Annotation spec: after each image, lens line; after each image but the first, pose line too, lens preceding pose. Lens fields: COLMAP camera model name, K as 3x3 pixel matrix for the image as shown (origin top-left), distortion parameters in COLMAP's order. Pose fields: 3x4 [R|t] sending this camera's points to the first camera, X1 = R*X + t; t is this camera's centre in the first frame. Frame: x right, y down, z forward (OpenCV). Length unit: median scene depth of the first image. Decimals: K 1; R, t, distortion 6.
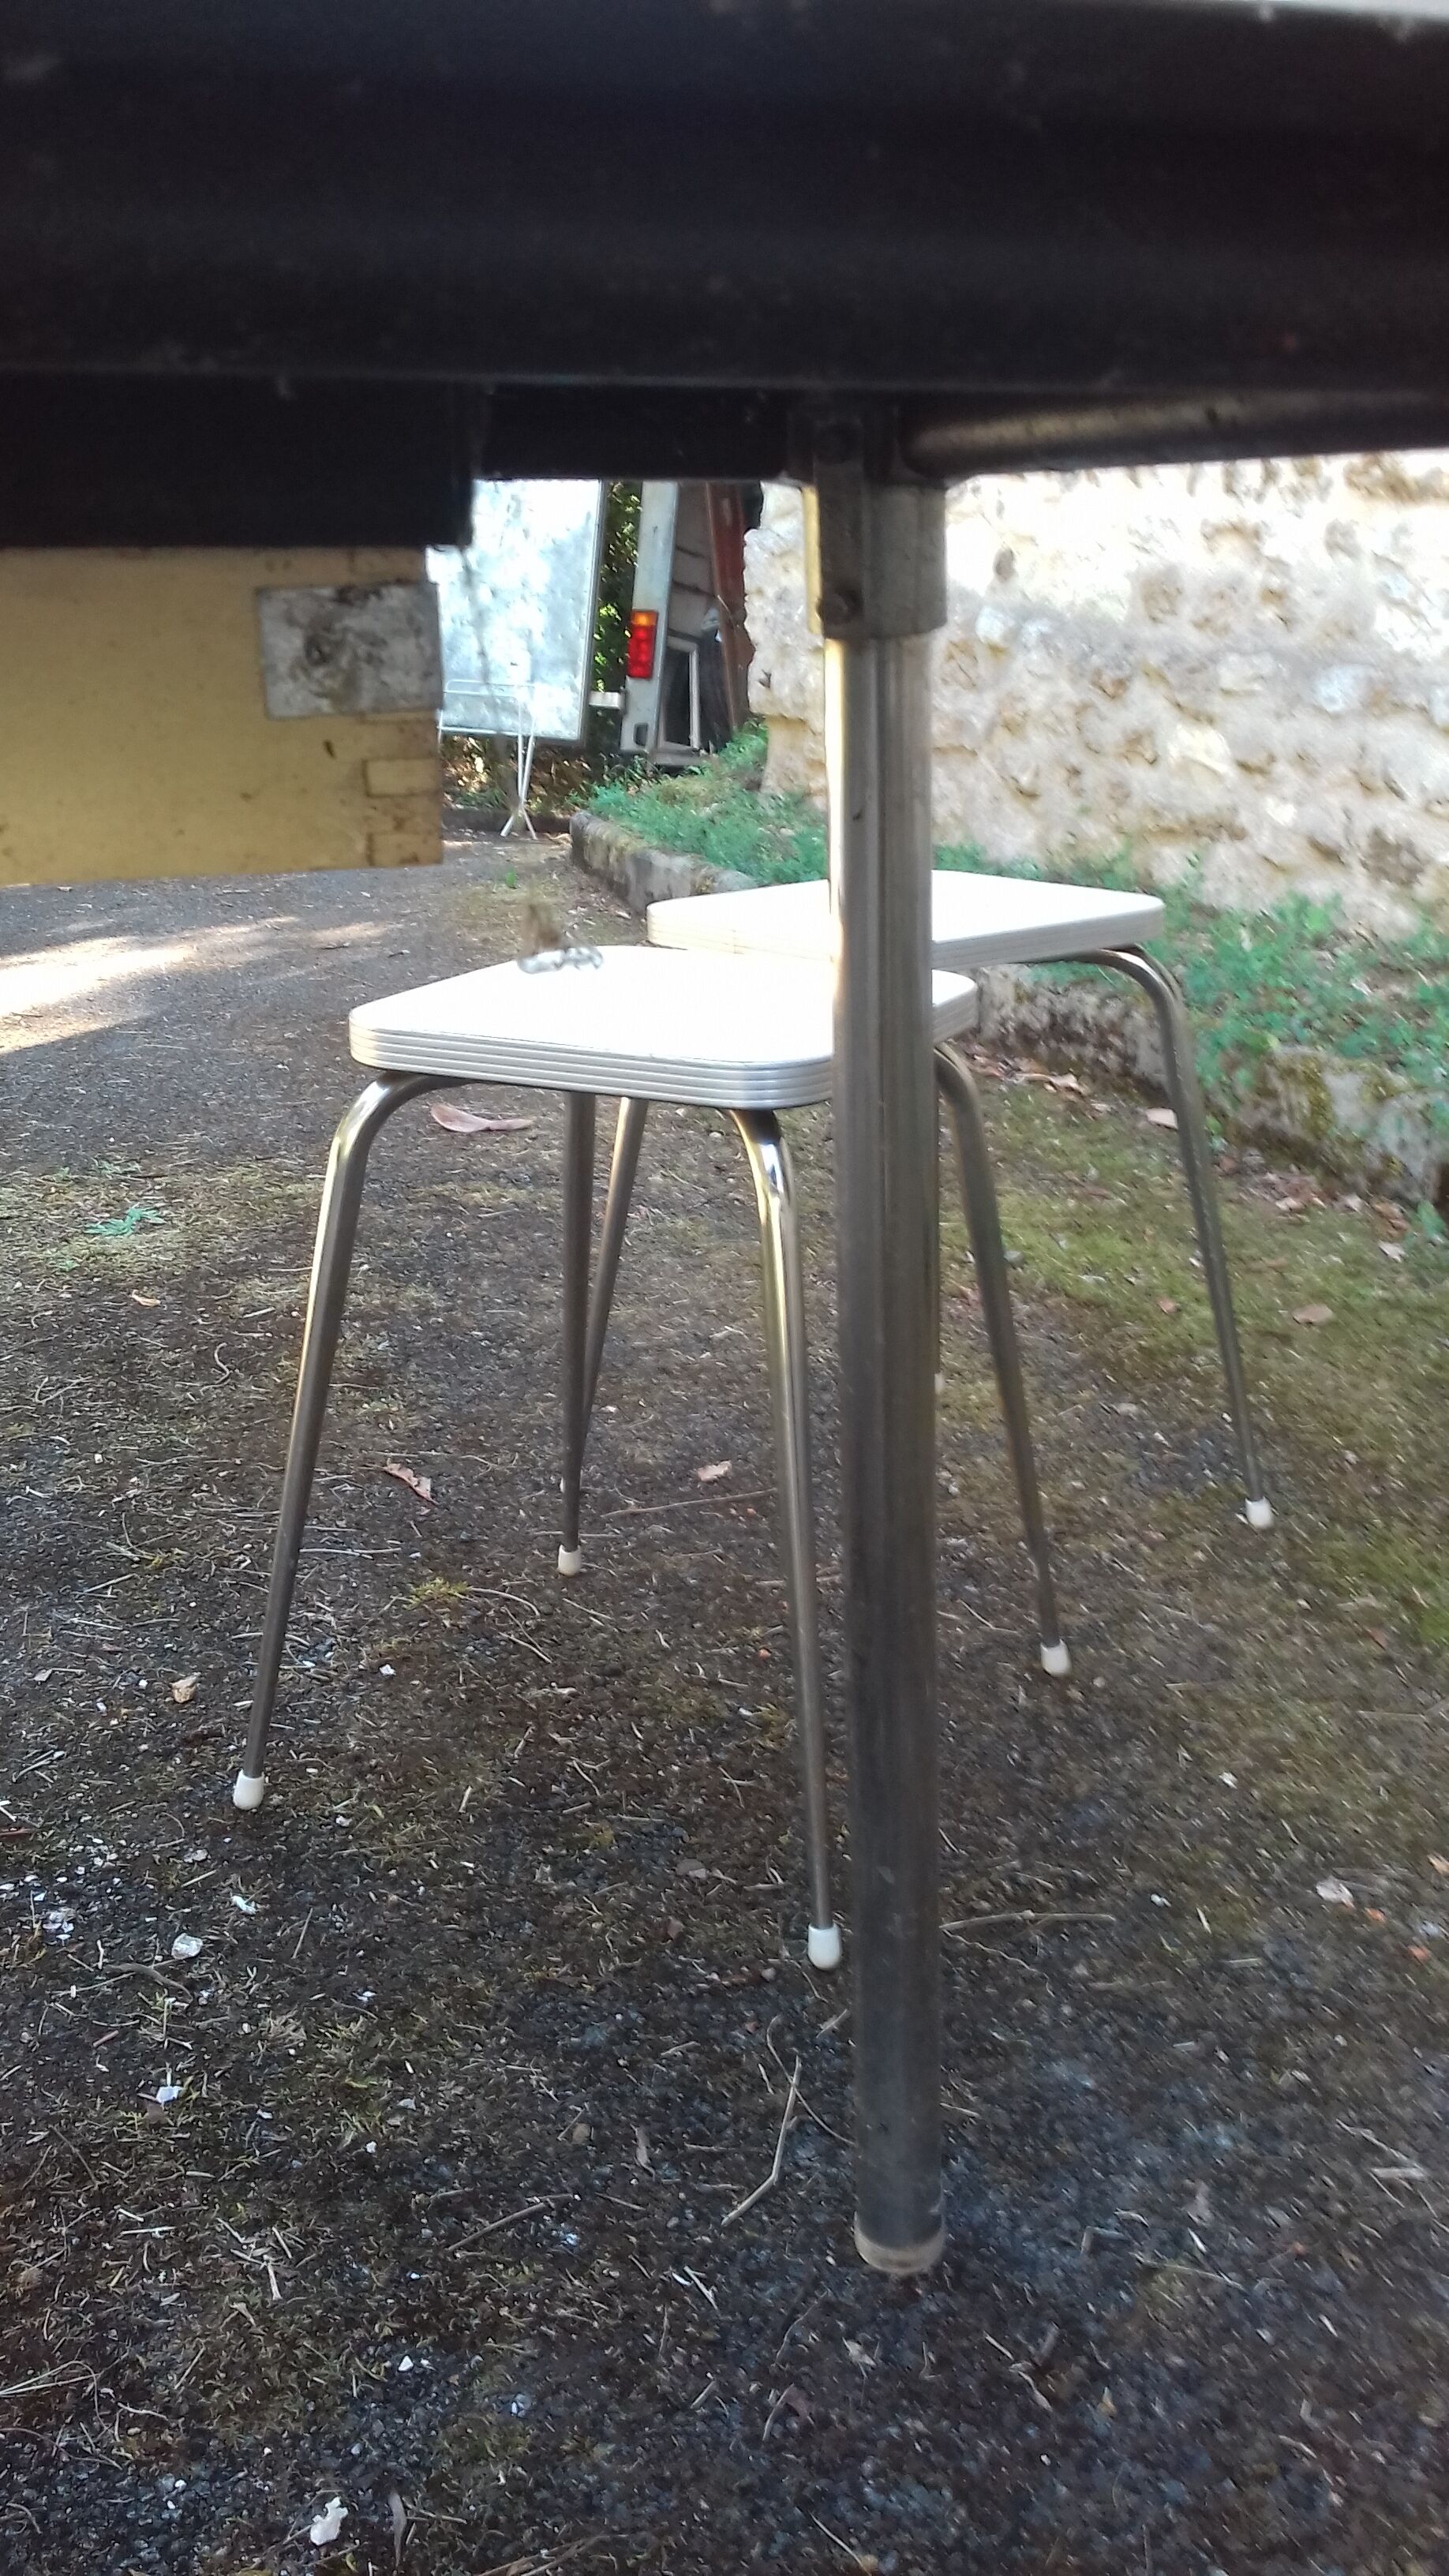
lens RADIAL K [[2498.6, 0, 797.8], [0, 2498.6, 1278.7], [0, 0, 1]] dist [0.024904, 0.000000]
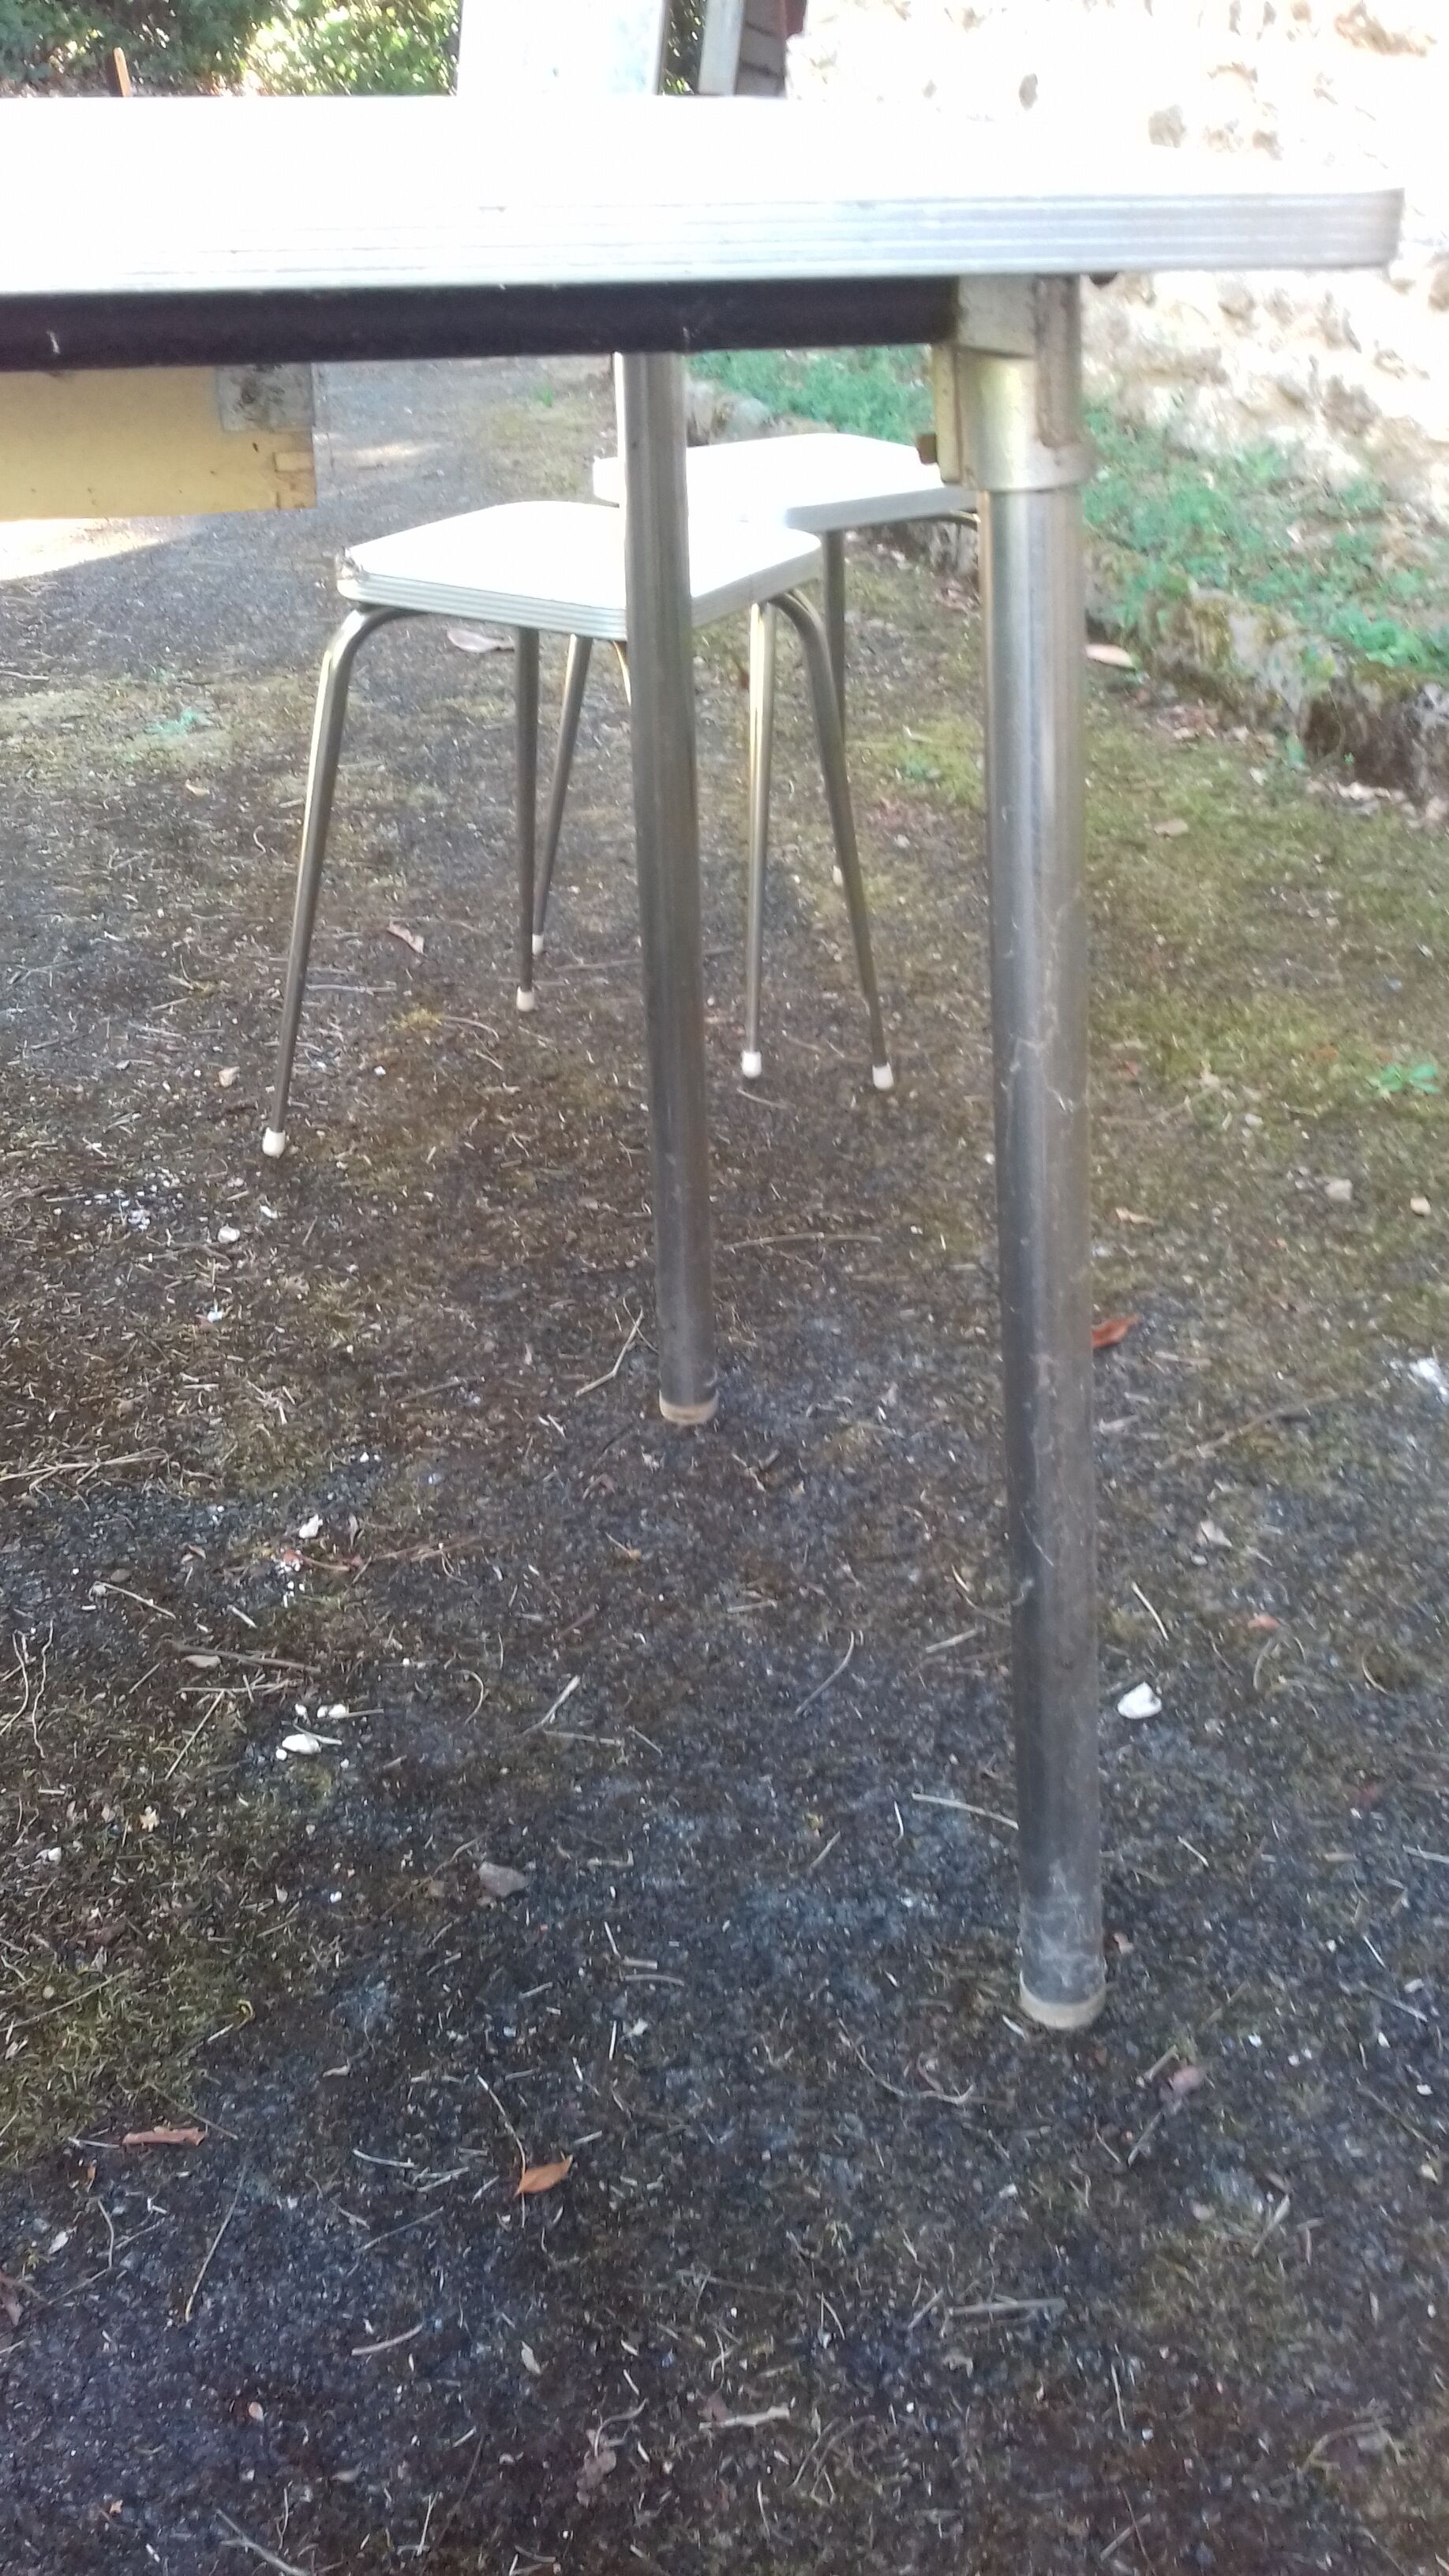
lens RADIAL K [[2498.6, 0, 793.8], [0, 2498.6, 1314.3], [0, 0, 1]] dist [0.024904, 0.000000]
pose [[0.999170, 0.031607, -0.025686, 0.084657], [-0.025943, 0.980091, 0.196845, 0.014980], [0.031396, -0.196015, 0.980098, -0.288340]]
